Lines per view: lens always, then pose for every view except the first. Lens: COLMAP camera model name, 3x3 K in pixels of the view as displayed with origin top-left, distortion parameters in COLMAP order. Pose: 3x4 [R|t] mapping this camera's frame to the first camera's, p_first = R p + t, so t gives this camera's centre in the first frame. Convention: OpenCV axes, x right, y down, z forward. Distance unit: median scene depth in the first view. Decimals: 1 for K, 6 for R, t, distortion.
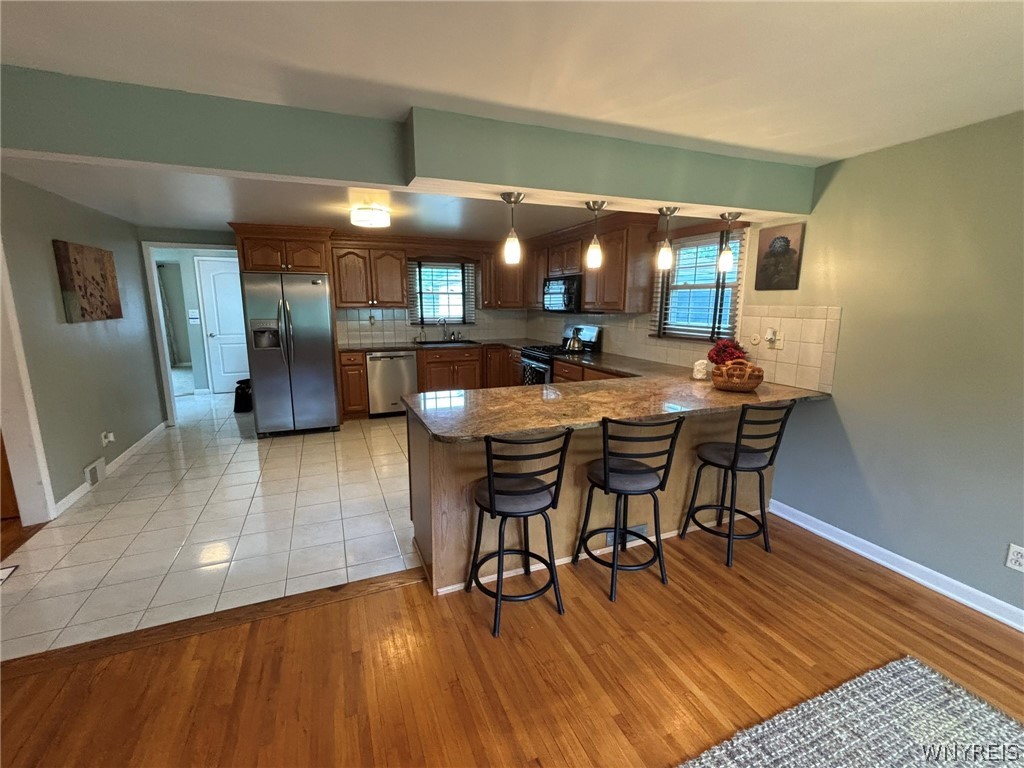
lens RADIAL K [[442.4, 0, 508.7], [0, 442.4, 380.8], [0, 0, 1]] dist [0.000719, -0.000401]
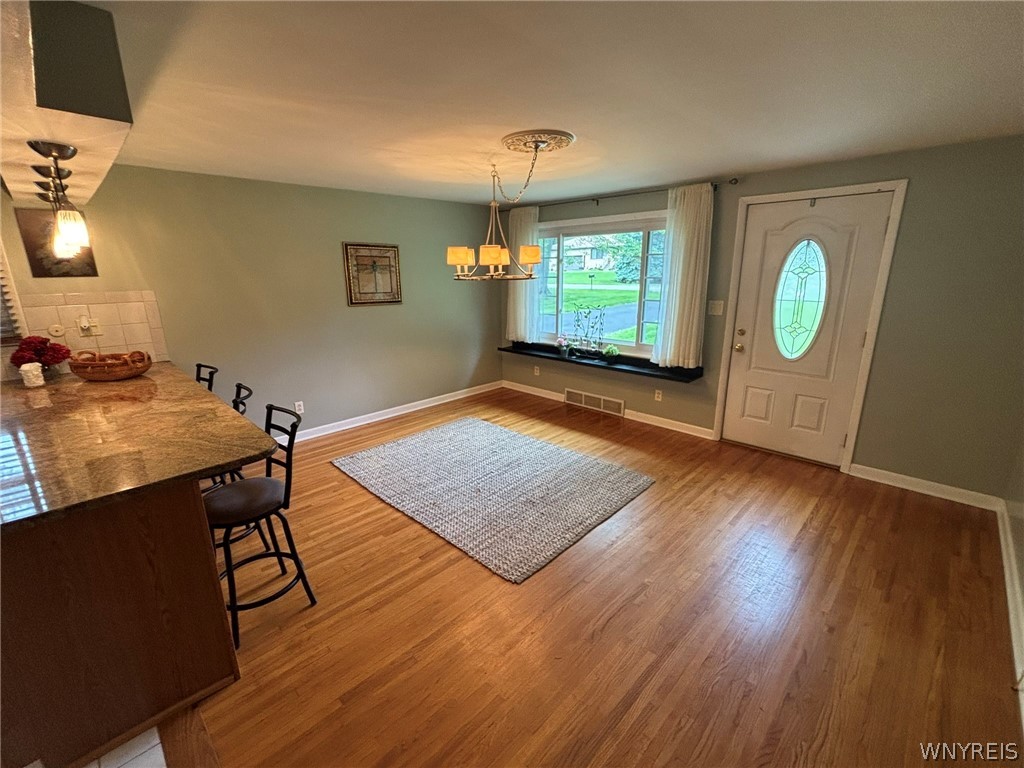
lens RADIAL K [[442.4, 0, 509.9], [0, 442.4, 386.0], [0, 0, 1]] dist [0.000719, -0.000401]
pose [[-0.391929, -0.234536, 0.889598, -0.688427], [0.175230, 0.930226, 0.322449, -0.123527], [-0.903153, 0.282262, -0.323485, 0.498918]]
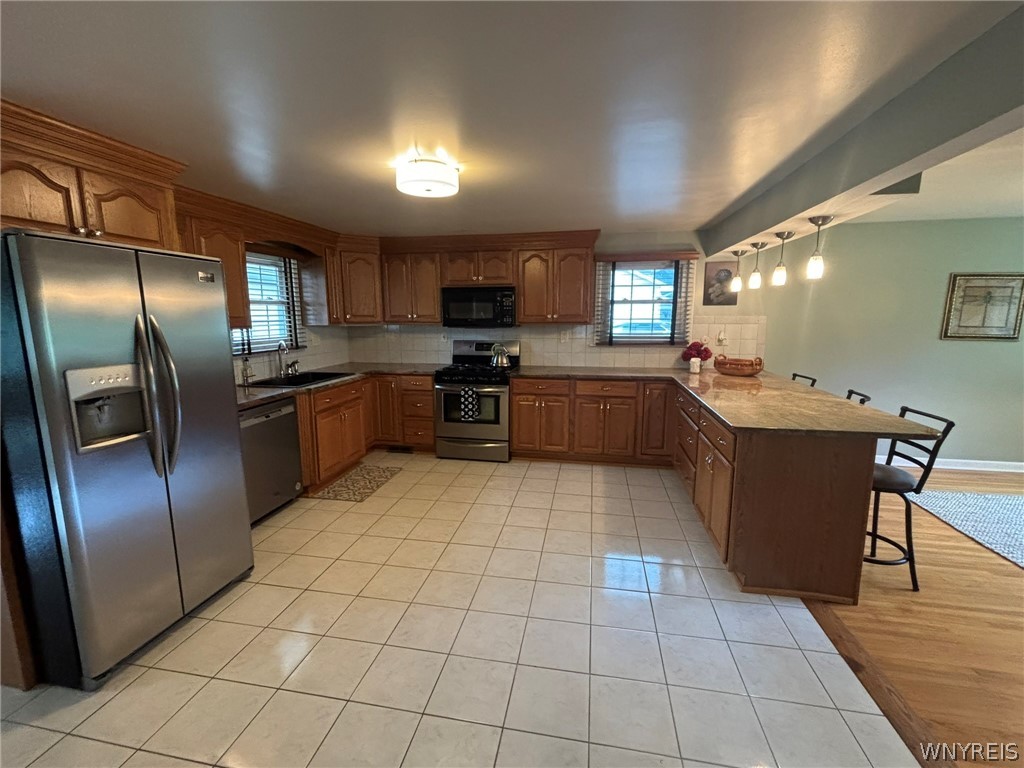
lens RADIAL K [[442.4, 0, 508.8], [0, 442.4, 381.0], [0, 0, 1]] dist [0.000719, -0.000401]
pose [[0.549756, -0.125562, 0.825834, -1.007886], [0.152843, 0.987068, 0.048328, -0.134852], [-0.821223, 0.099654, 0.561838, 0.767080]]
